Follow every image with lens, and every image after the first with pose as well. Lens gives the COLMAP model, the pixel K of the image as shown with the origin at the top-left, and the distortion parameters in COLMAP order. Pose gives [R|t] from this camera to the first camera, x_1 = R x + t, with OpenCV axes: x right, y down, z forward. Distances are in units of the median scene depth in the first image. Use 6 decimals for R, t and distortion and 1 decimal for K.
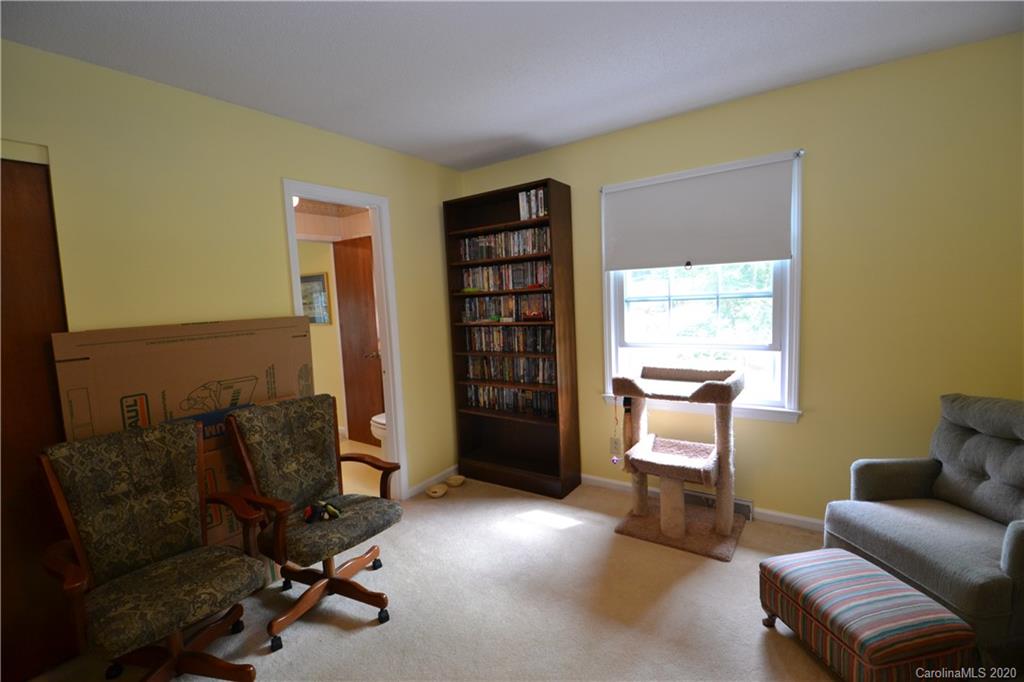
lens RADIAL K [[457.2, 0, 508.6], [0, 457.2, 343.2], [0, 0, 1]] dist [0.006410, -0.015007]
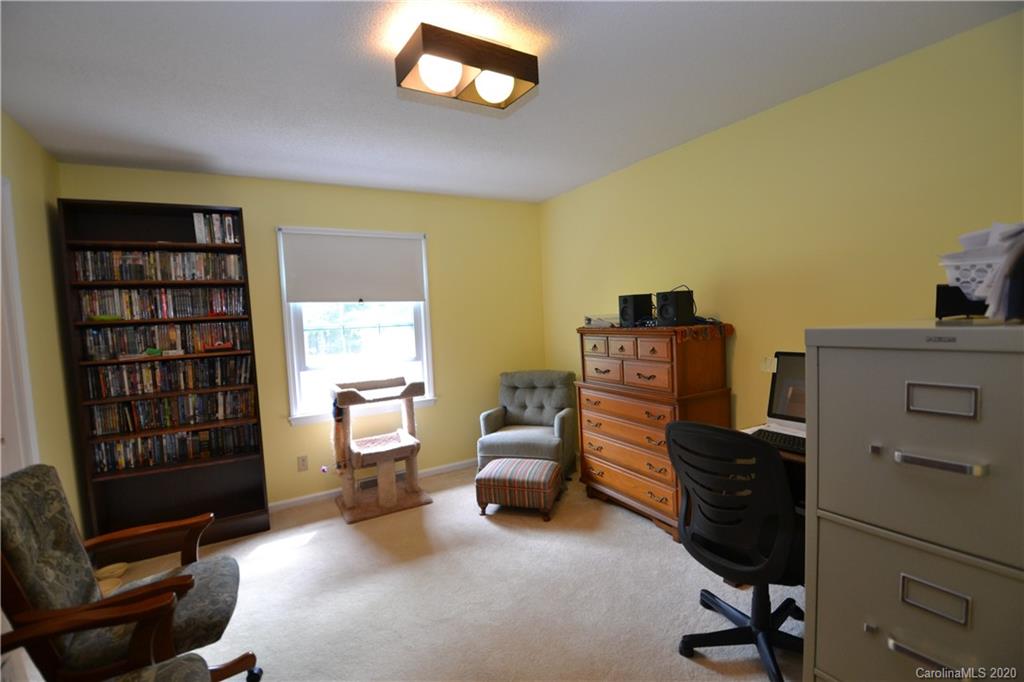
lens RADIAL K [[457.2, 0, 504.1], [0, 457.2, 342.9], [0, 0, 1]] dist [0.006410, -0.015007]
pose [[0.429946, -0.024791, 0.902514, -0.515759], [0.111749, 0.993398, -0.025948, 0.022016], [-0.895912, 0.112012, 0.429877, 0.074556]]
